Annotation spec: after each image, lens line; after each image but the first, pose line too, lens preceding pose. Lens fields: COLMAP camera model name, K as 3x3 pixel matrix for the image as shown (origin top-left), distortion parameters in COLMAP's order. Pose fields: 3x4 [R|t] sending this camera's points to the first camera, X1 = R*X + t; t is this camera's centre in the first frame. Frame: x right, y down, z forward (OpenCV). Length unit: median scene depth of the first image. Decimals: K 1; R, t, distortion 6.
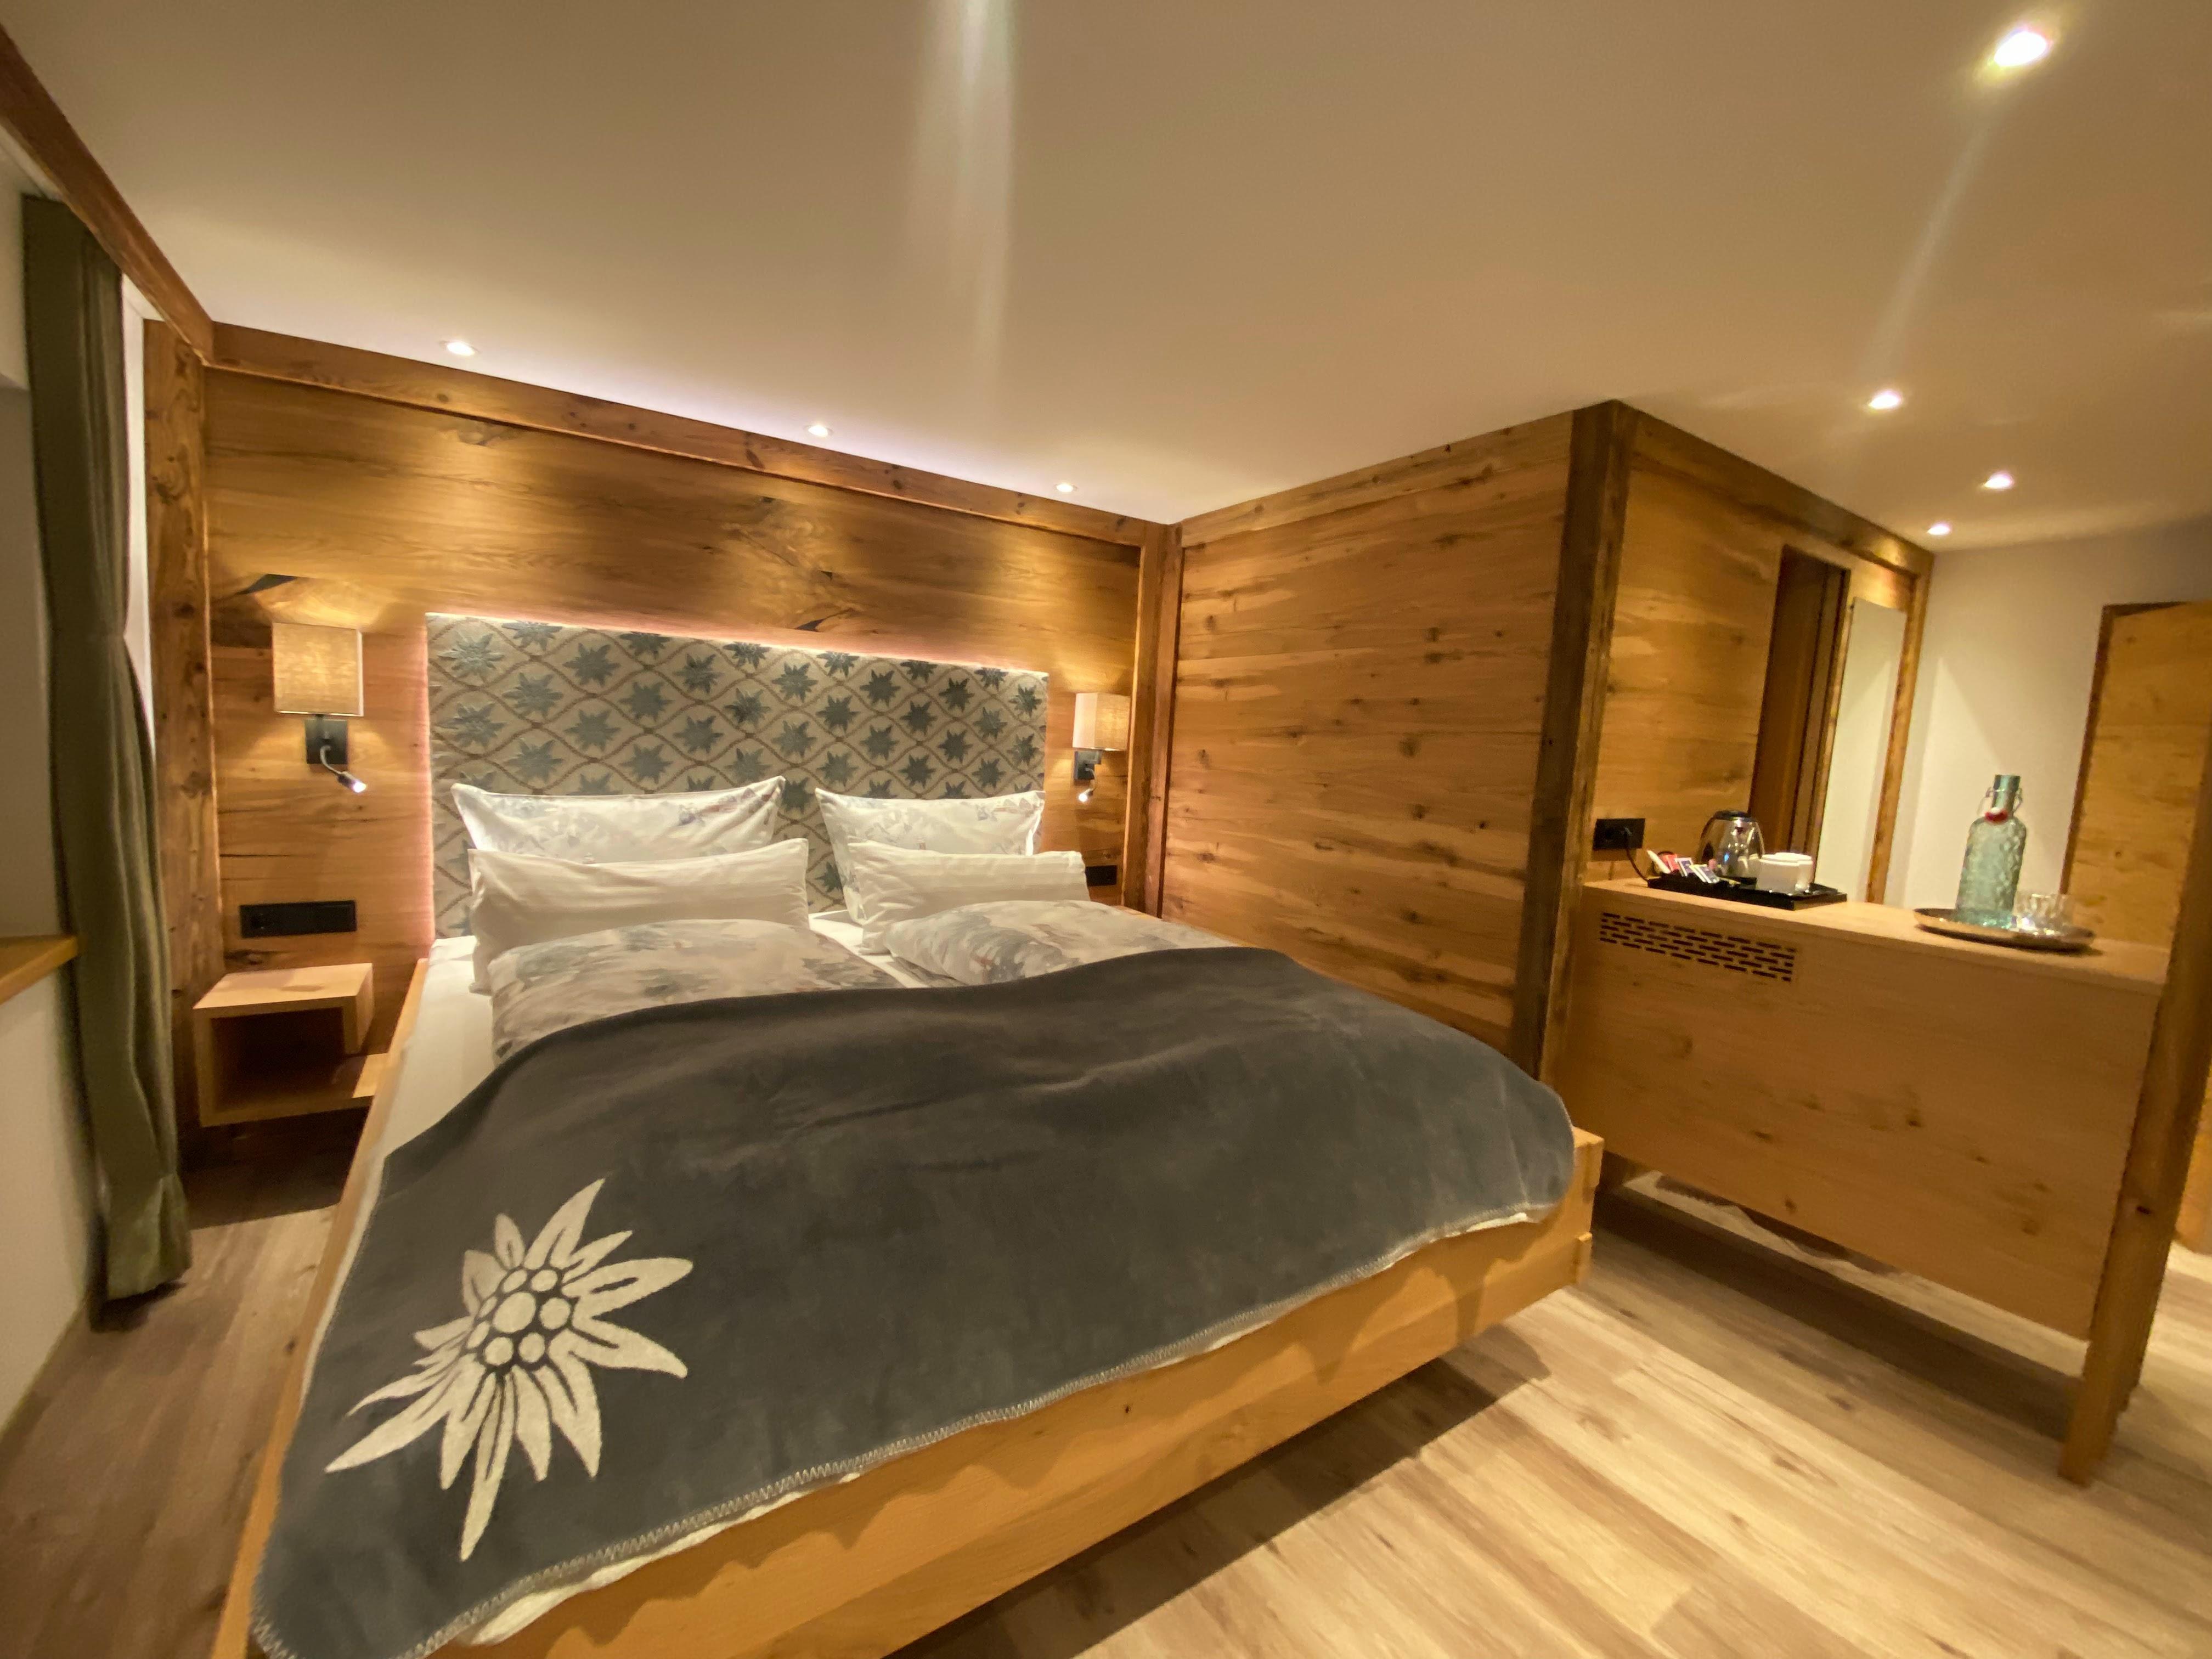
lens RADIAL K [[895.3, 0, 1096.0], [0, 895.3, 834.2], [0, 0, 1]] dist [-0.004483, -0.007290]
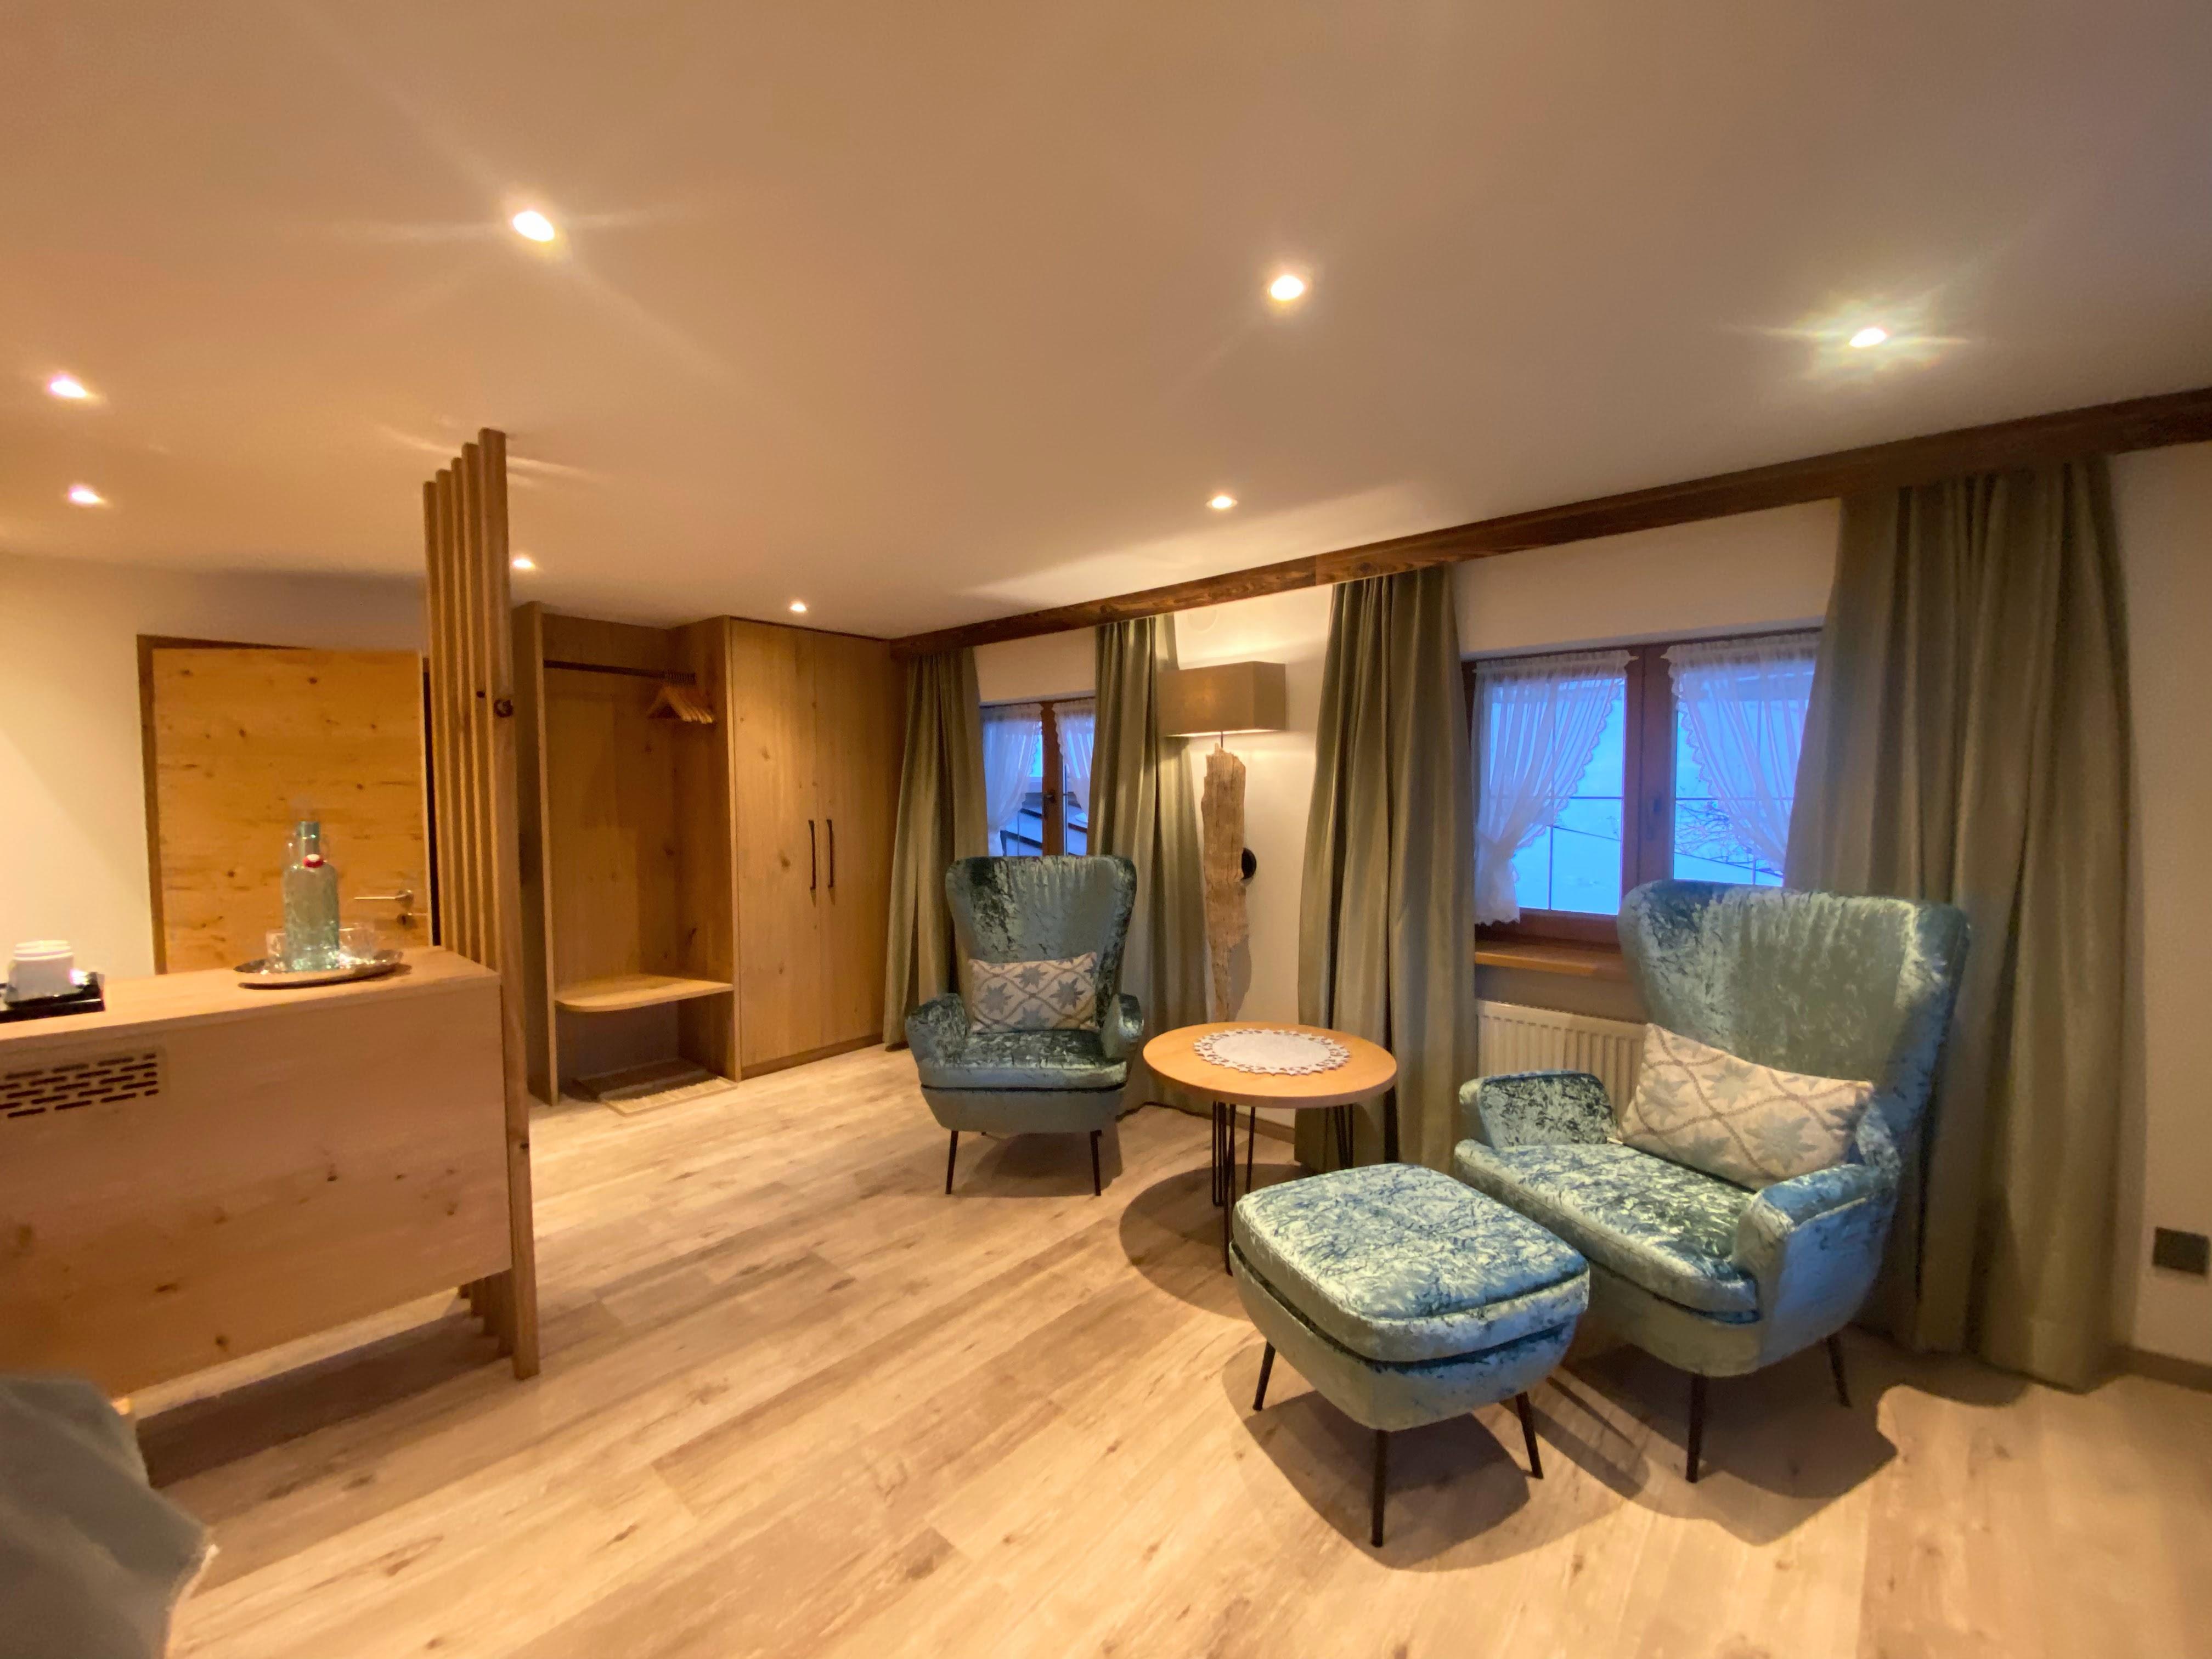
lens RADIAL K [[895.3, 0, 1099.6], [0, 895.3, 836.2], [0, 0, 1]] dist [-0.004483, -0.007290]
pose [[-0.235794, -0.100418, 0.966601, -0.199033], [0.098696, 0.987030, 0.126616, -0.091700], [-0.966778, 0.125255, -0.222825, 0.332050]]
